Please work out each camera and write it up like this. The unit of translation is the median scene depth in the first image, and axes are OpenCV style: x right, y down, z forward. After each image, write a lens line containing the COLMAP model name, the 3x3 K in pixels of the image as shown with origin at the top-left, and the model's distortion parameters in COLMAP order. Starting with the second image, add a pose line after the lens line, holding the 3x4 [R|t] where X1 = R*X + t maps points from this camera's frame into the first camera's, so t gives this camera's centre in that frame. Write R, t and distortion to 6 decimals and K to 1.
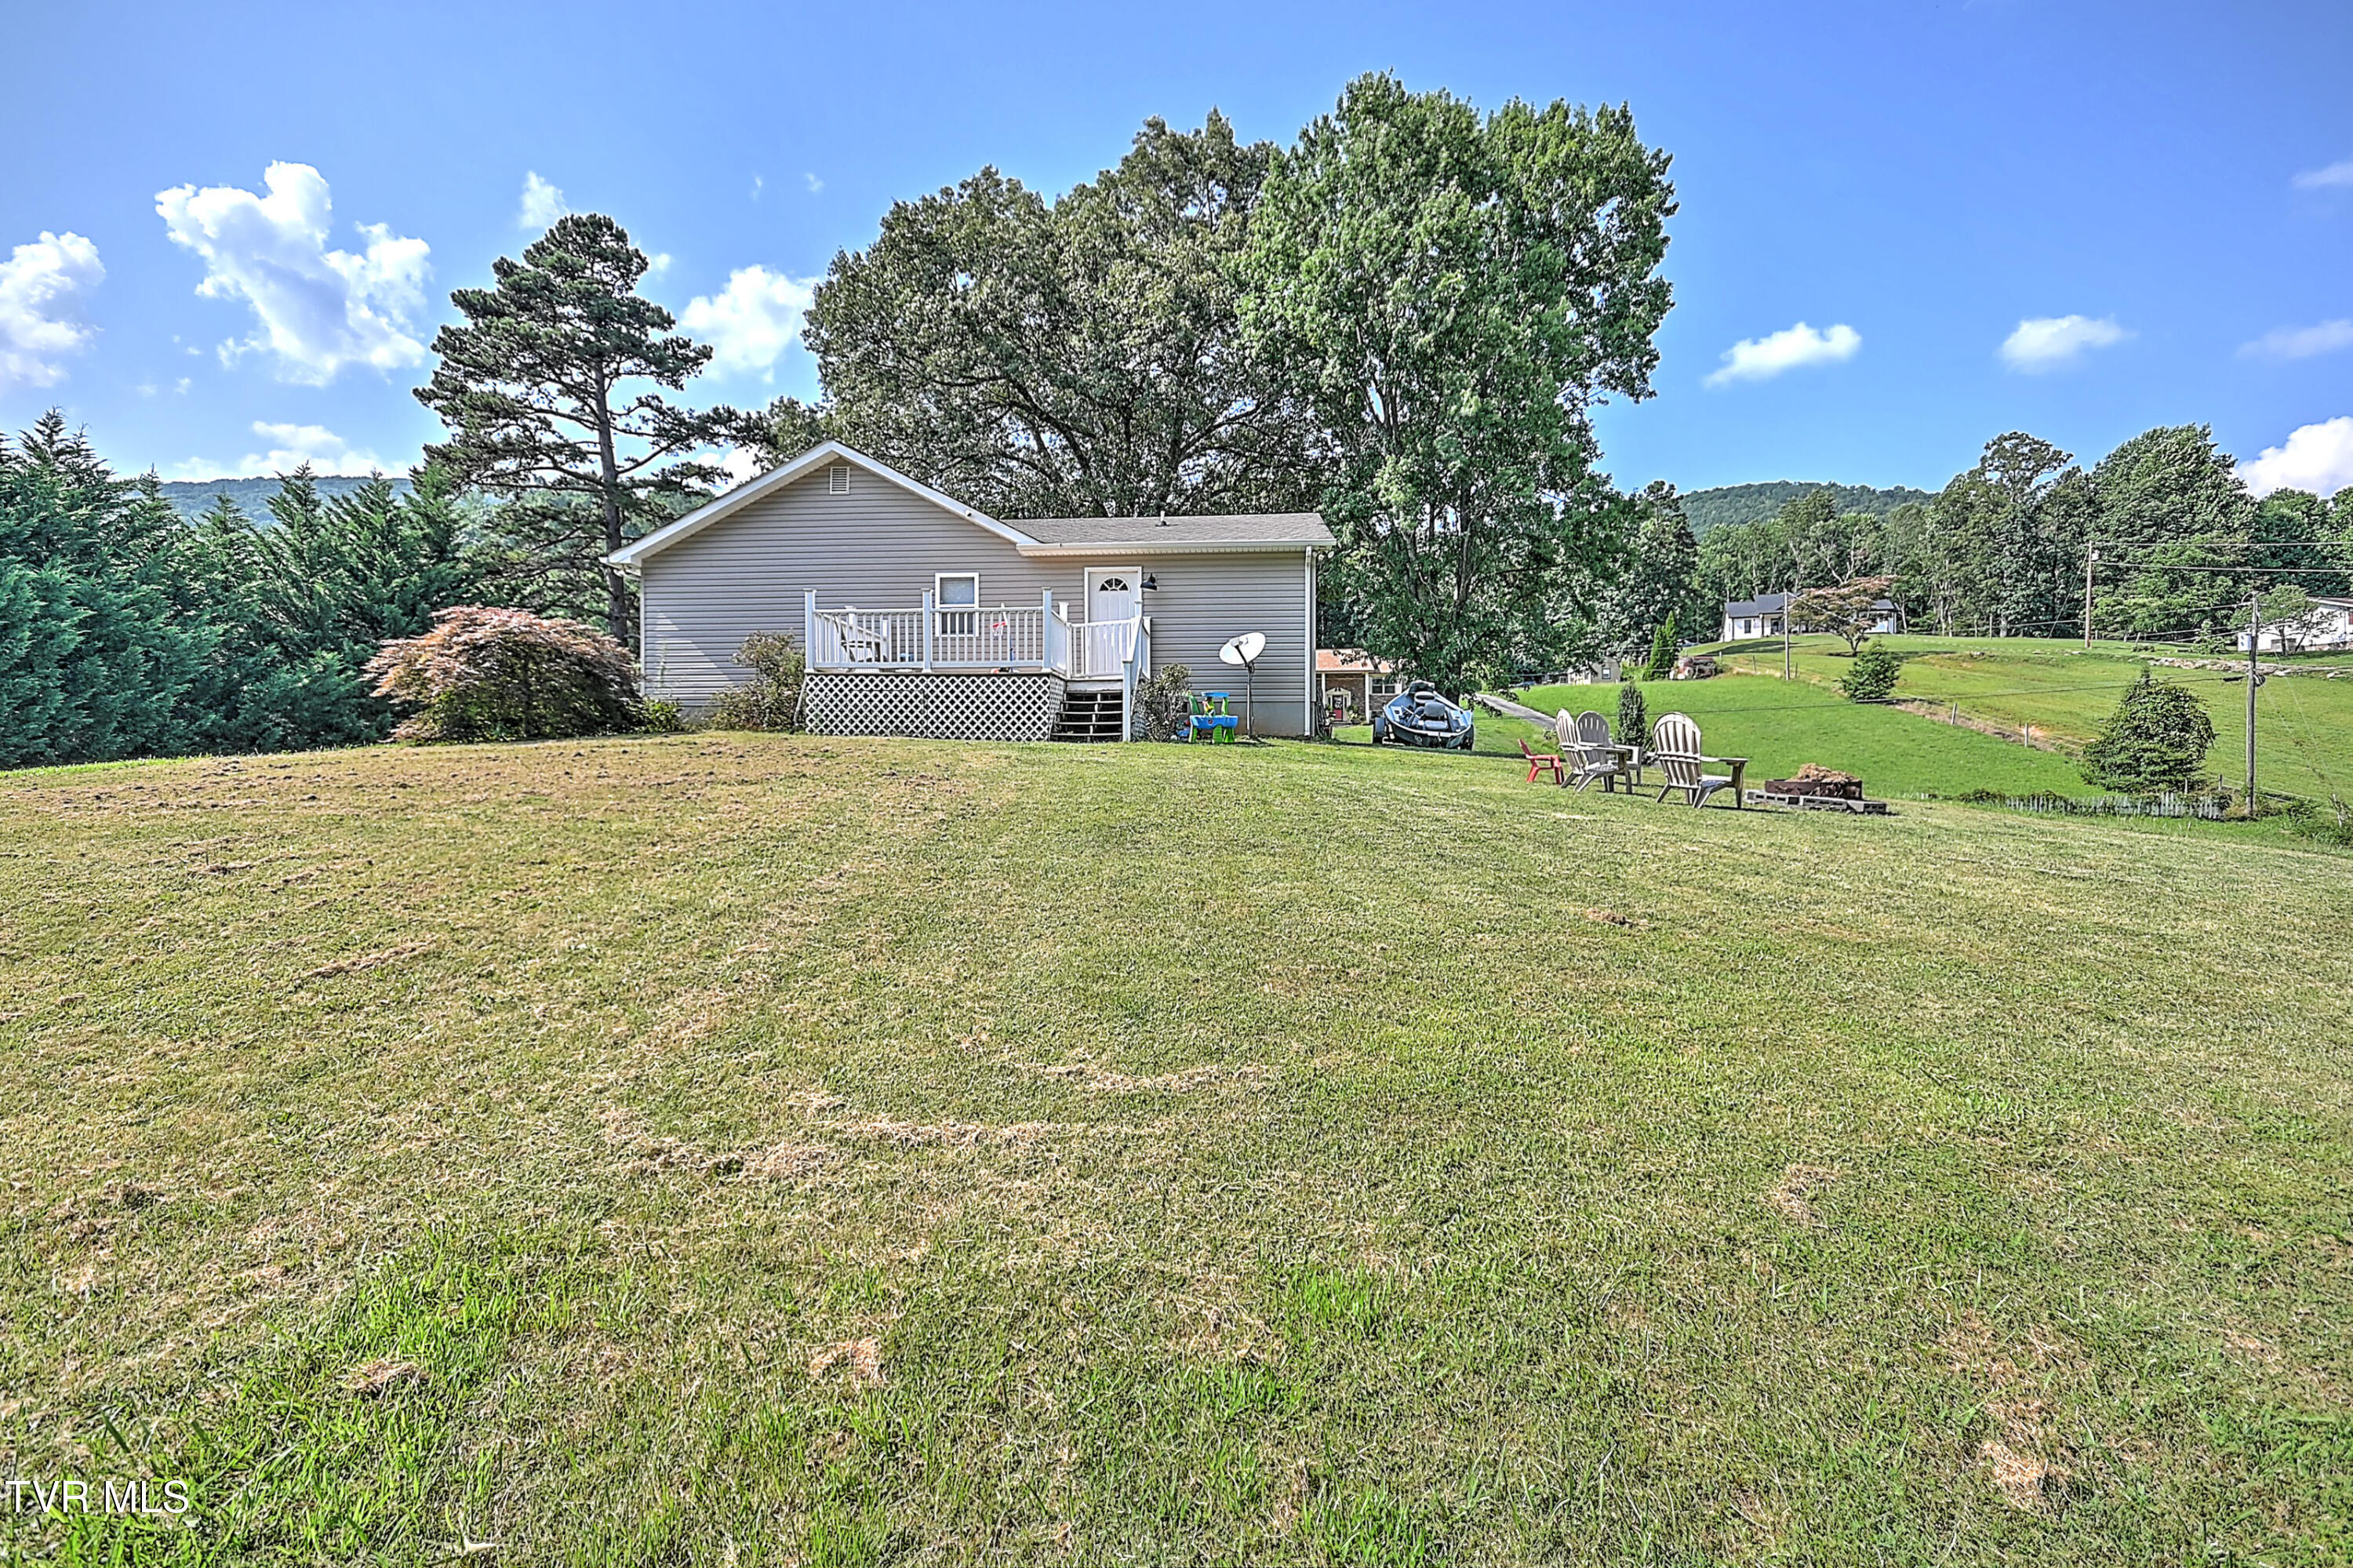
lens RADIAL K [[1158.4, 0, 1179.4], [0, 1158.4, 777.7], [0, 0, 1]] dist [0.027245, -0.001897]
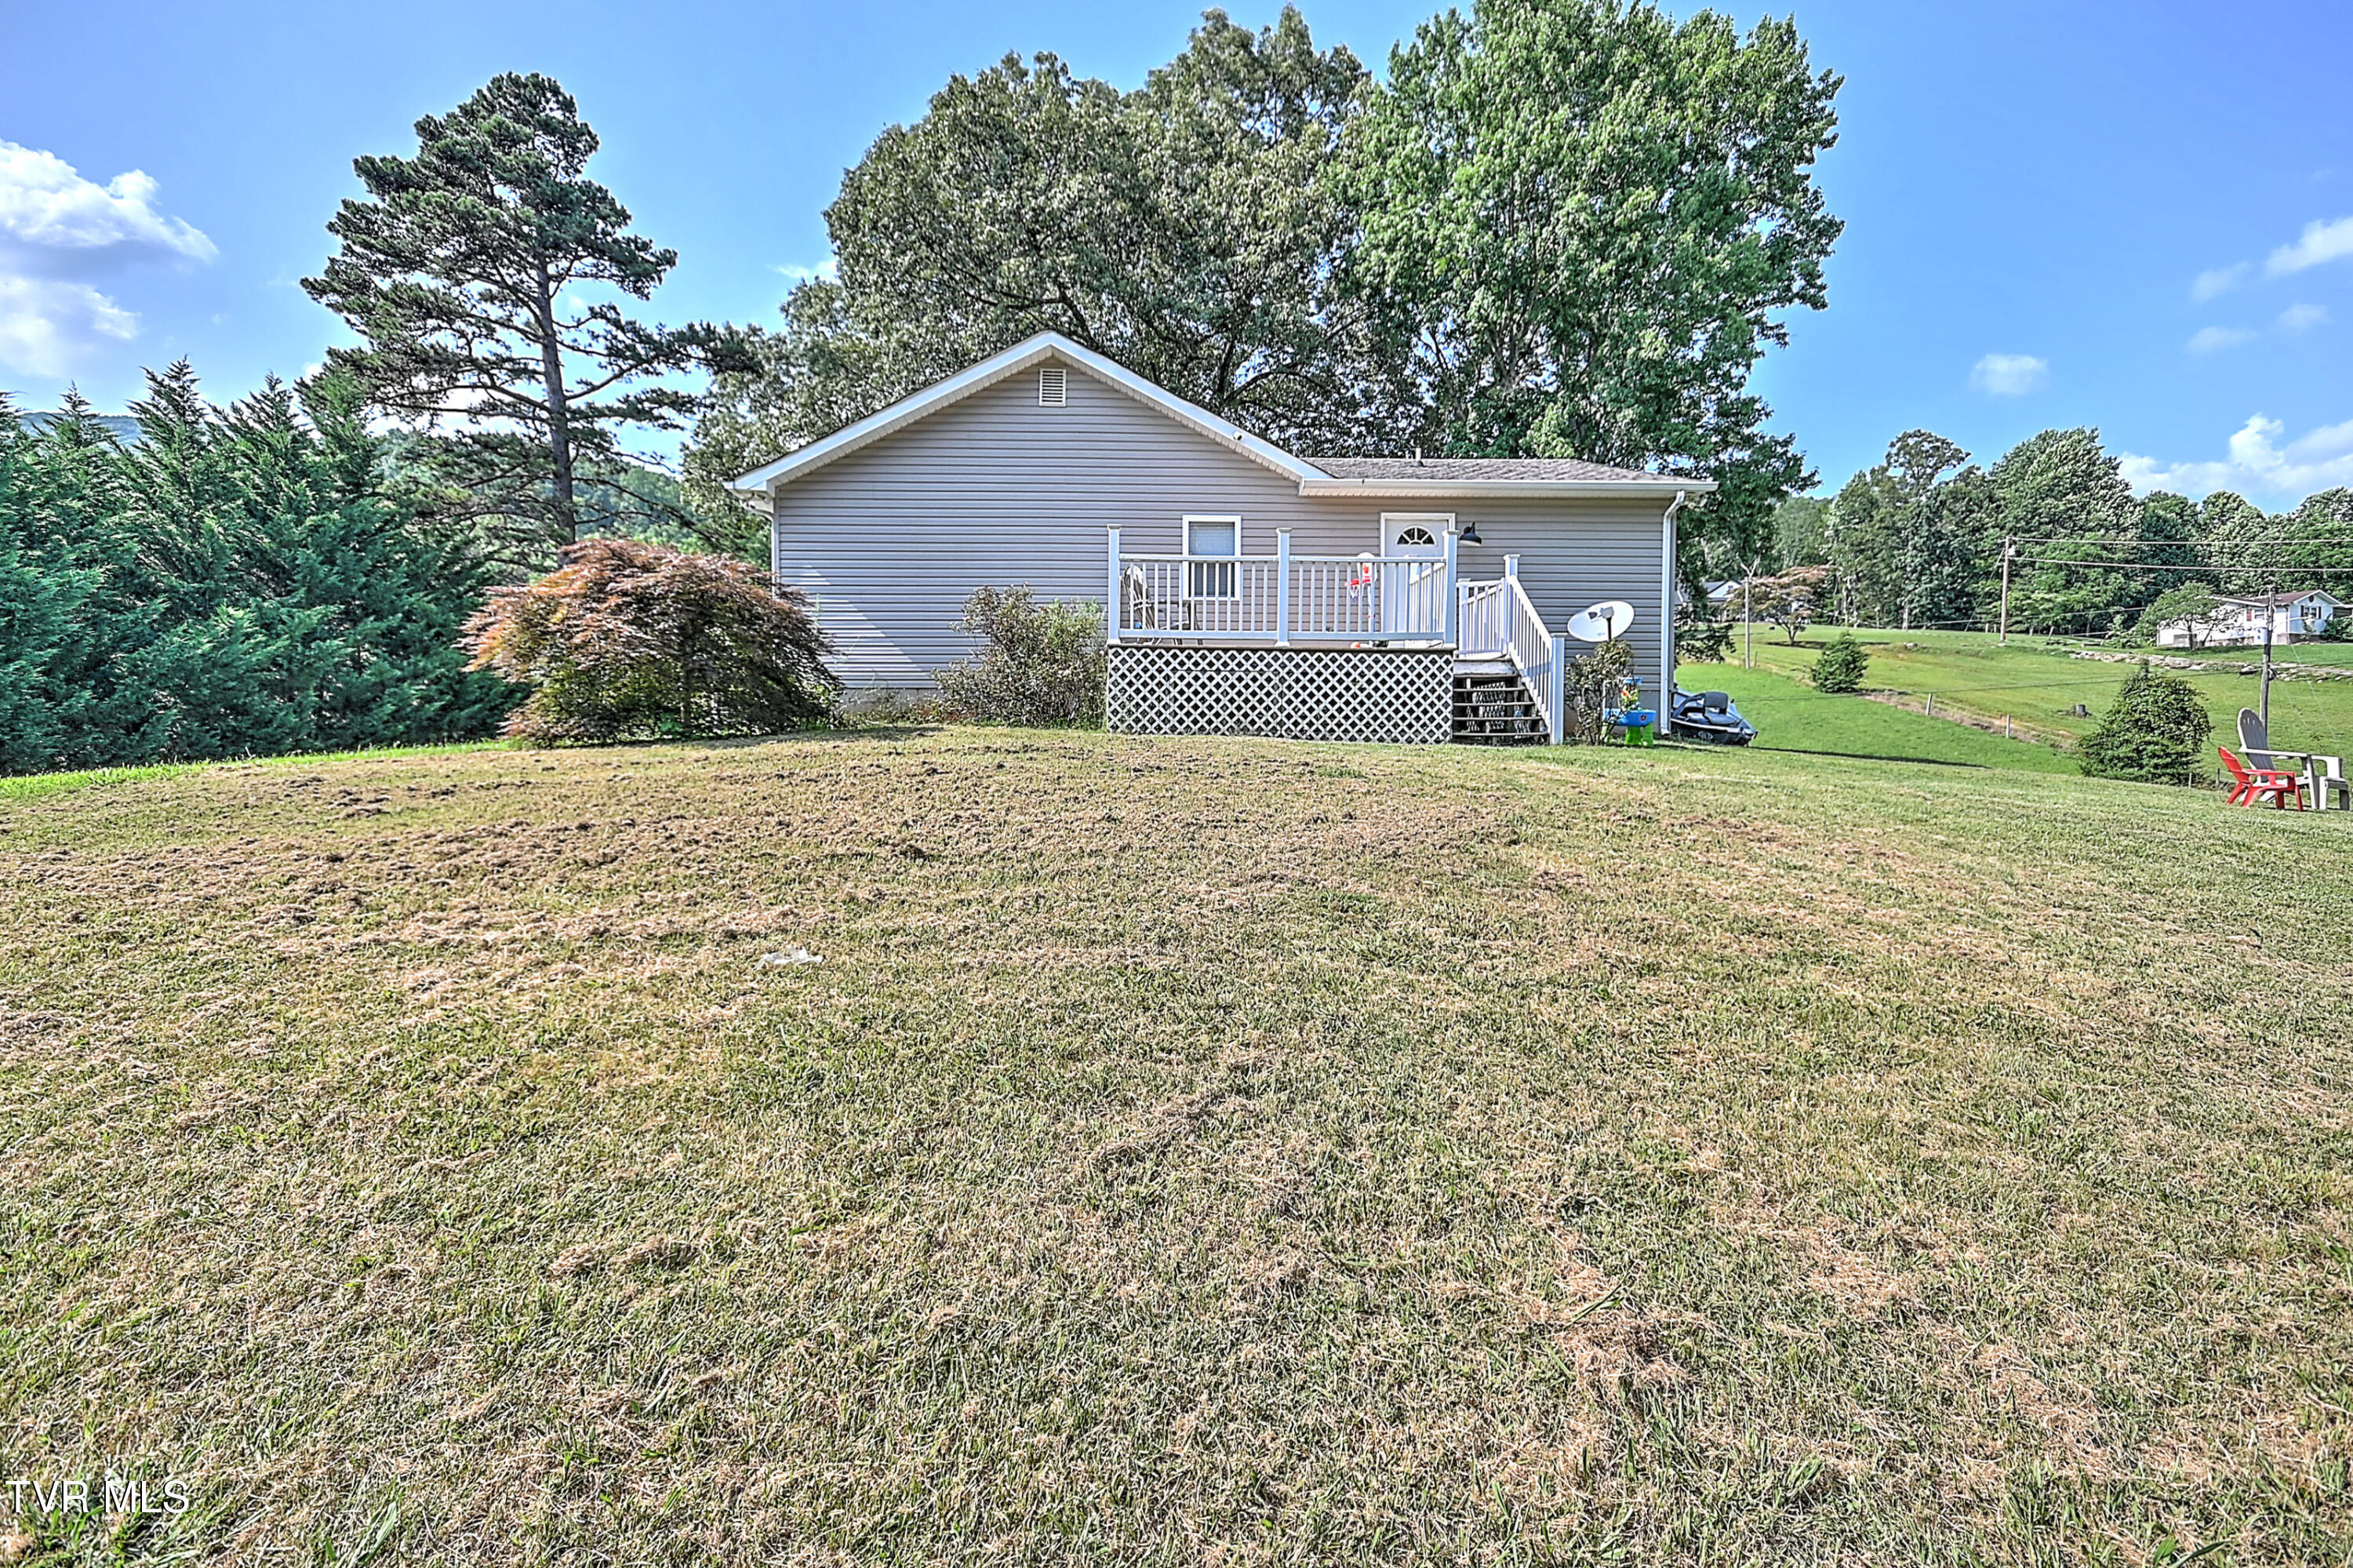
lens RADIAL K [[1158.4, 0, 1169.1], [0, 1158.4, 785.7], [0, 0, 1]] dist [0.027245, -0.001897]
pose [[0.992858, -0.000014, 0.119305, -0.169759], [-0.002728, 0.999736, 0.022820, -0.009640], [-0.119274, -0.022982, 0.992595, 0.136111]]
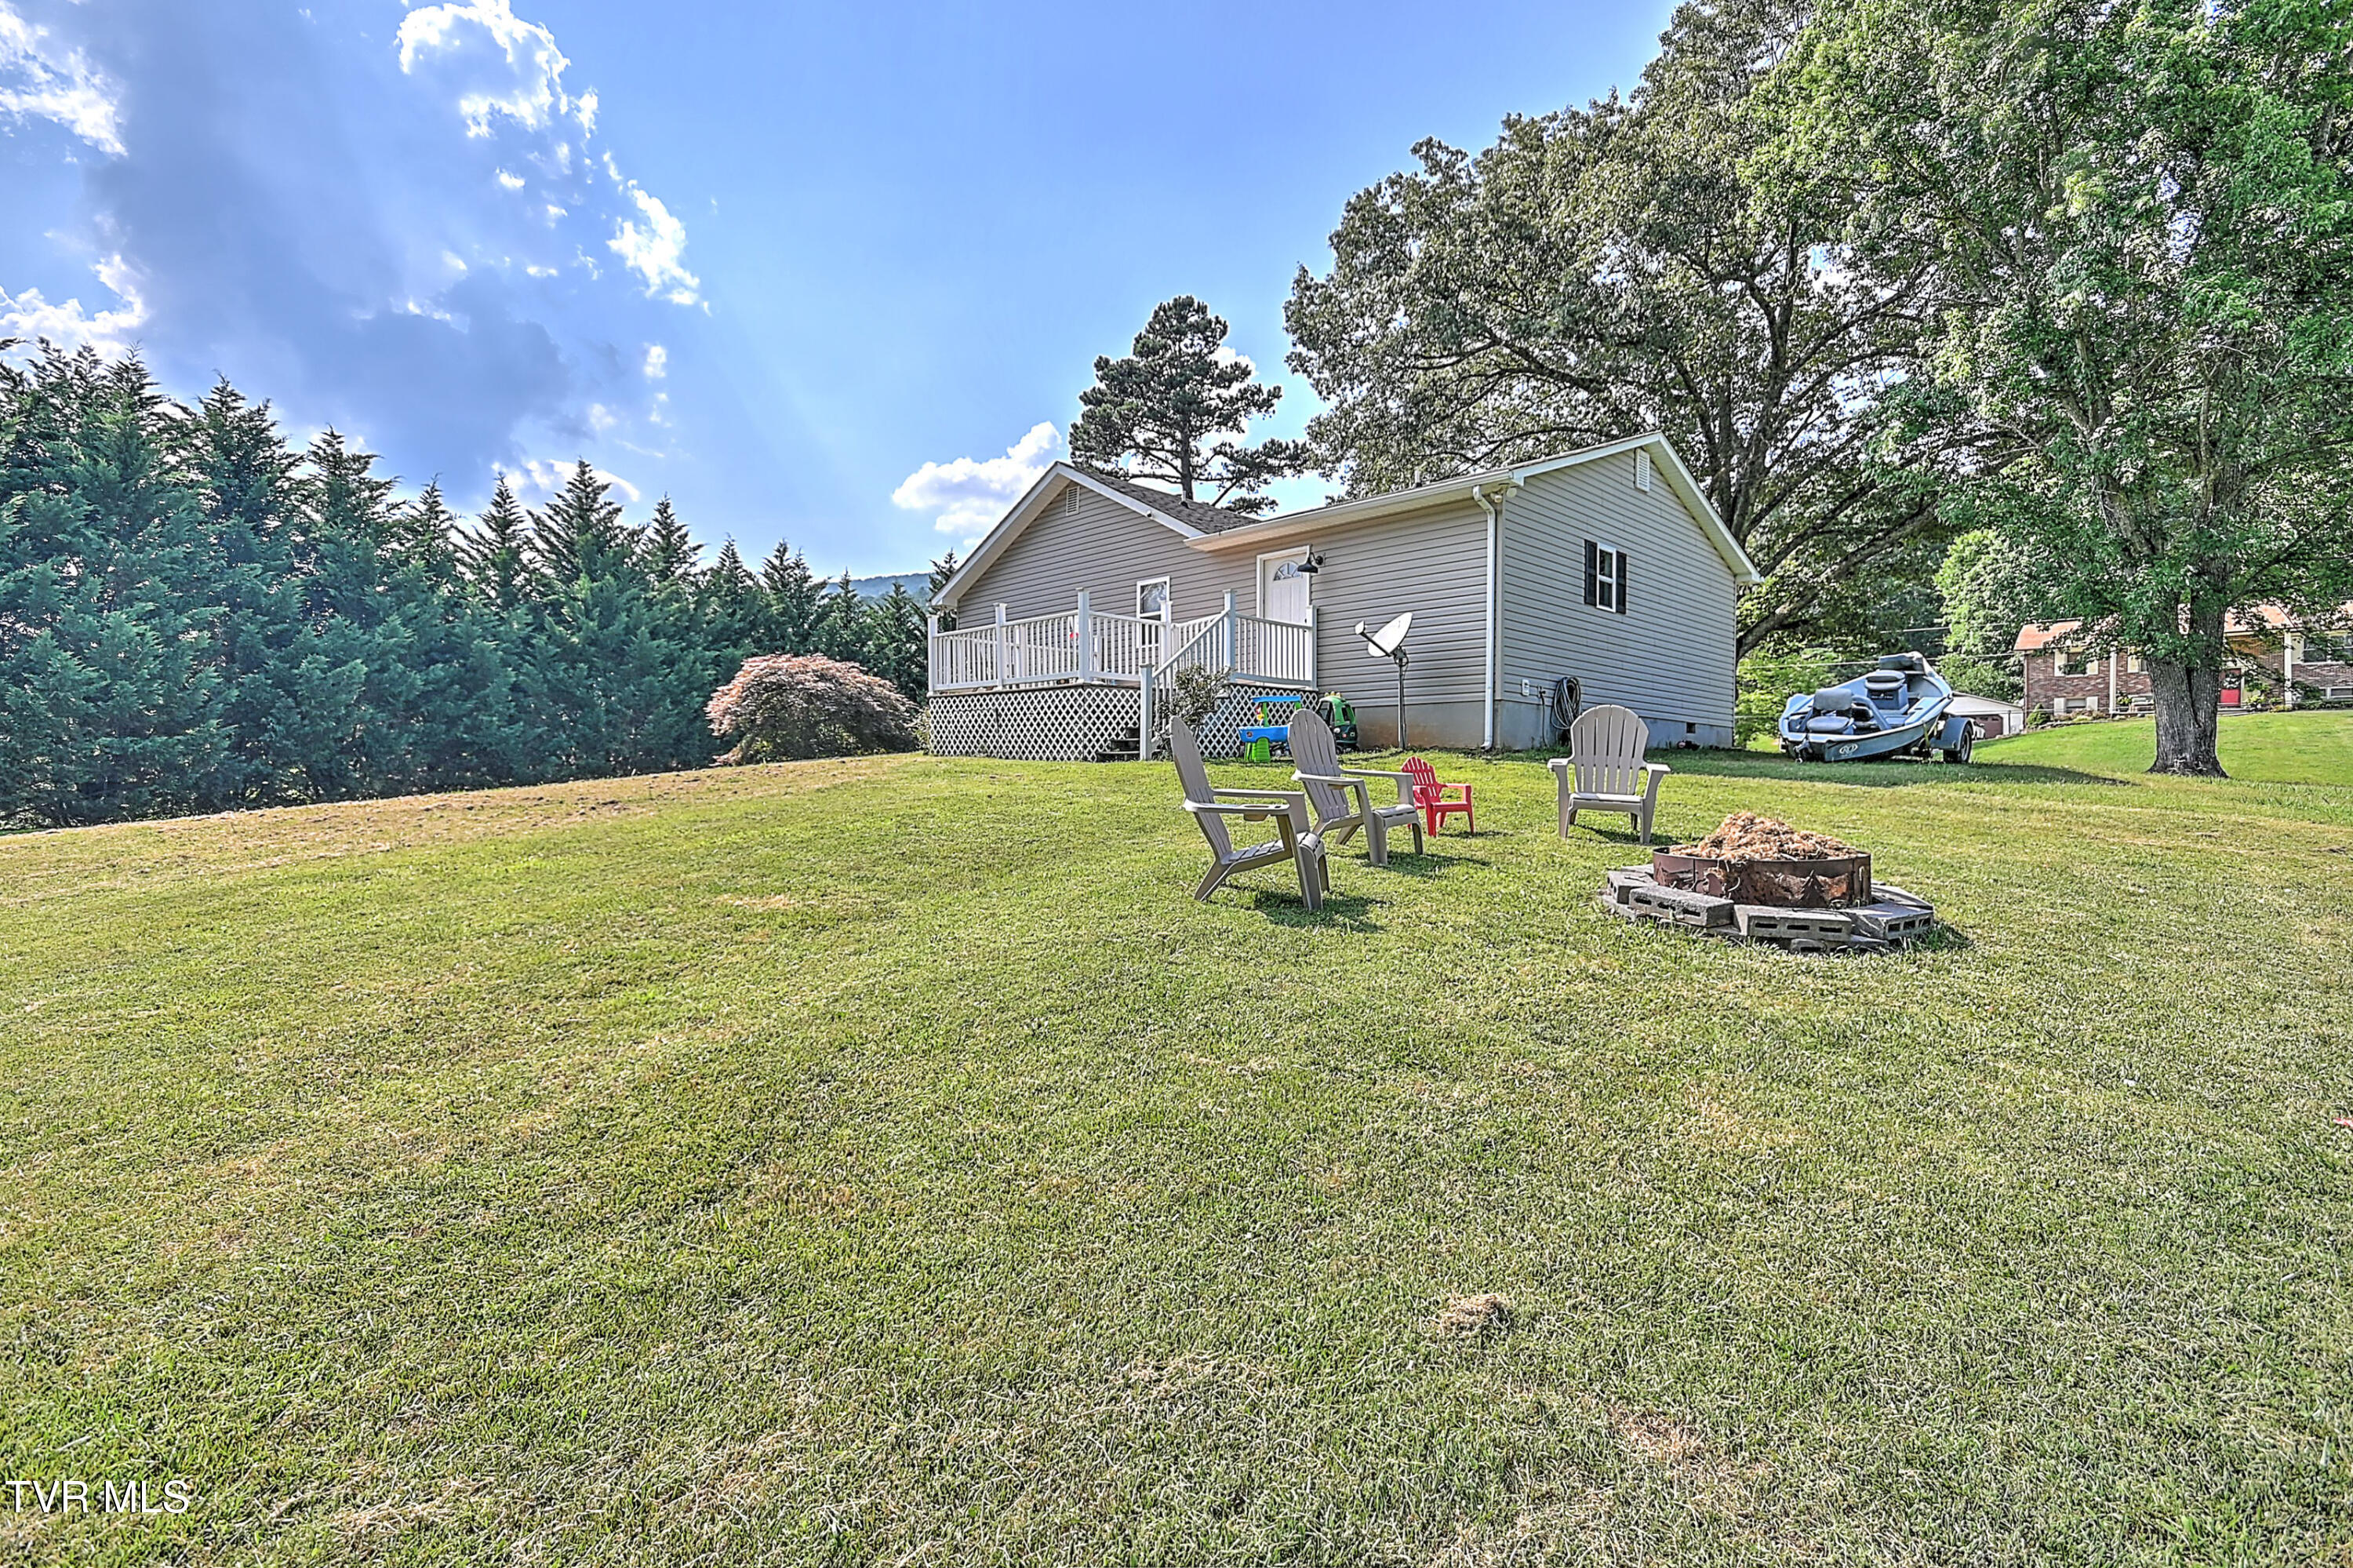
lens RADIAL K [[1074.8, 0, 1179.7], [0, 1074.8, 798.6], [0, 0, 1]] dist [0.012230, -0.000639]
pose [[0.753580, 0.017398, -0.657126, 0.224744], [0.000780, 0.999625, 0.027360, -0.010999], [0.657356, -0.021130, 0.753284, 0.188900]]
